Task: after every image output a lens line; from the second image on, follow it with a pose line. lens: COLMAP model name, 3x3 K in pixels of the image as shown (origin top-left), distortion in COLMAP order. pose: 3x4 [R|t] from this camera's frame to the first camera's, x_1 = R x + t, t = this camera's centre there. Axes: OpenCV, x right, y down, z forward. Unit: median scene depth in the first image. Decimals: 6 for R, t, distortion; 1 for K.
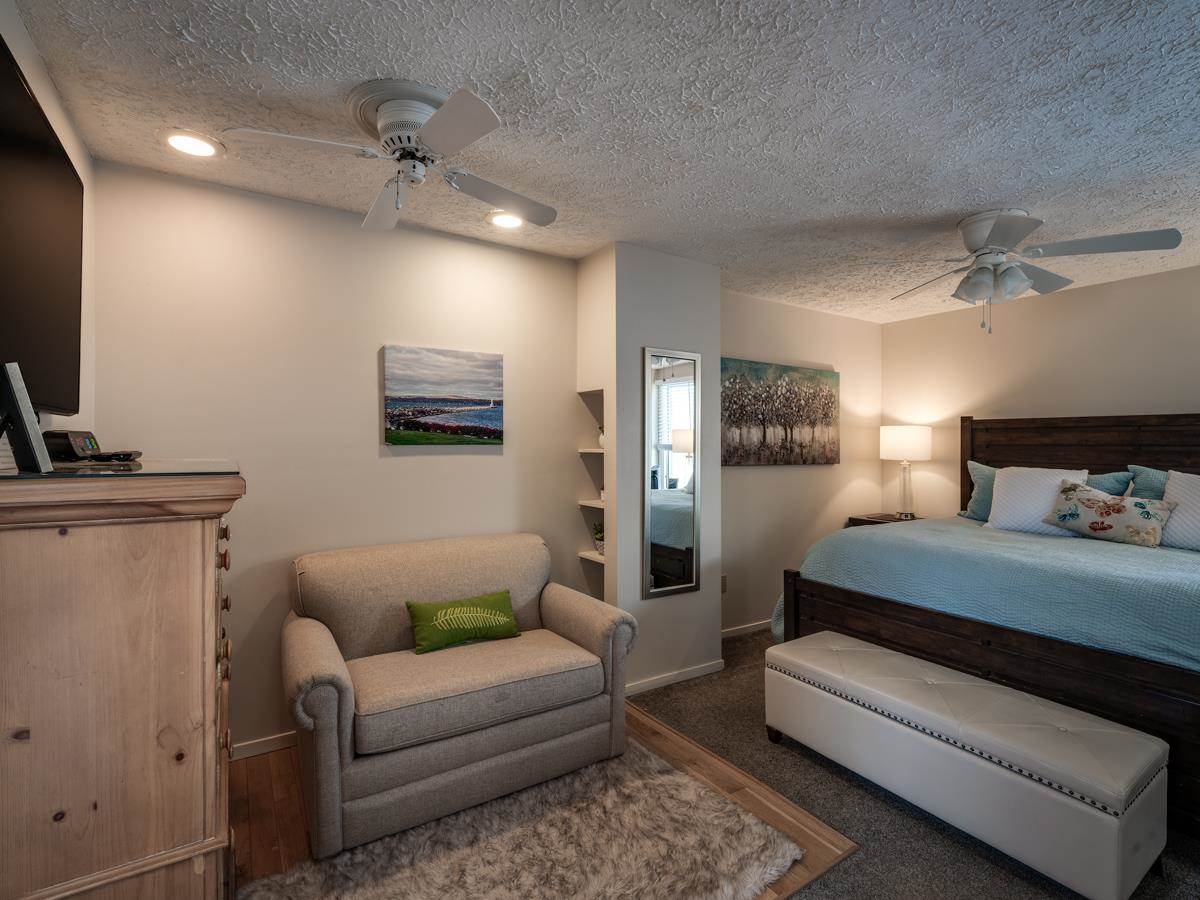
lens RADIAL K [[563.2, 0, 603.2], [0, 563.2, 447.4], [0, 0, 1]] dist [-0.010937, -0.000958]
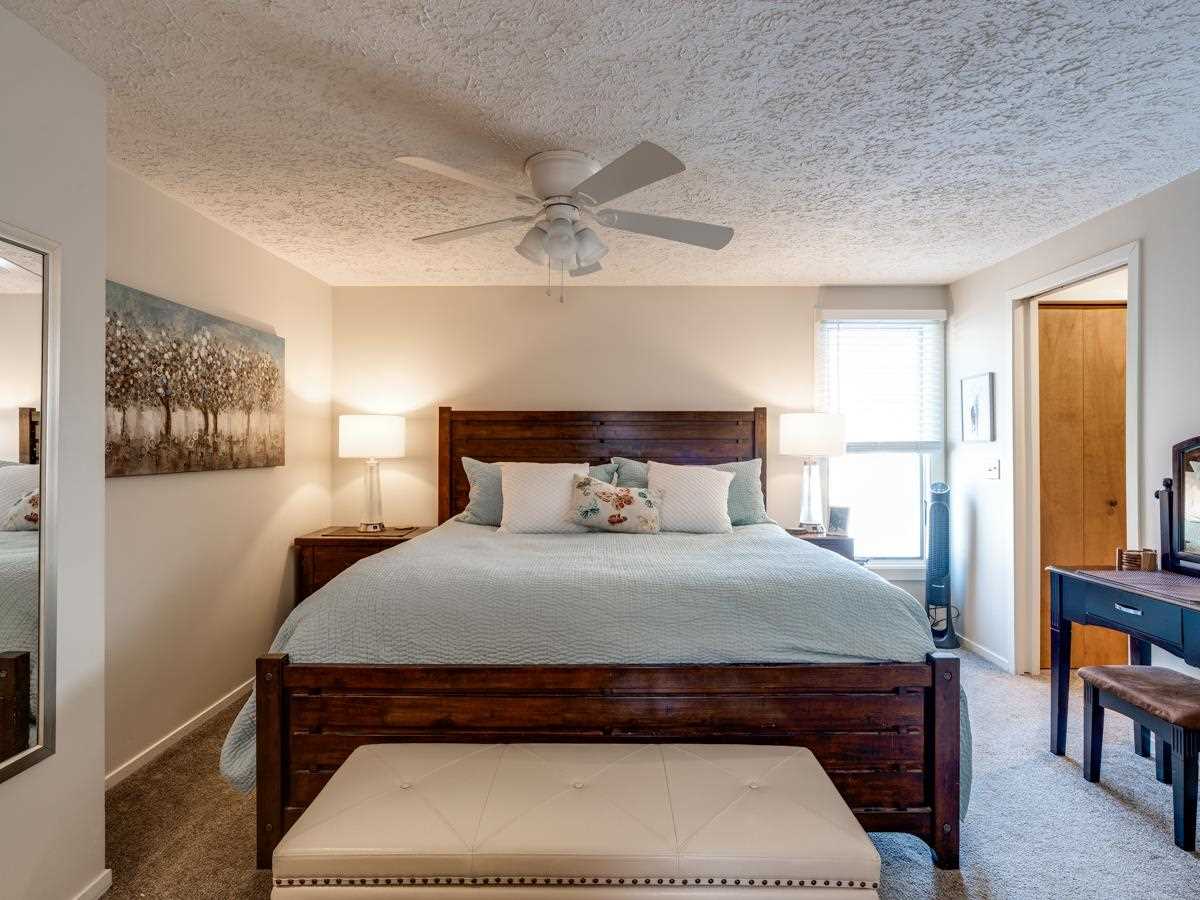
lens RADIAL K [[563.2, 0, 608.6], [0, 563.2, 435.4], [0, 0, 1]] dist [-0.010937, -0.000958]
pose [[0.492476, 0.004486, 0.870314, 0.002156], [0.007303, 0.999930, -0.009287, 0.000272], [-0.870295, 0.010929, 0.492409, 0.319483]]
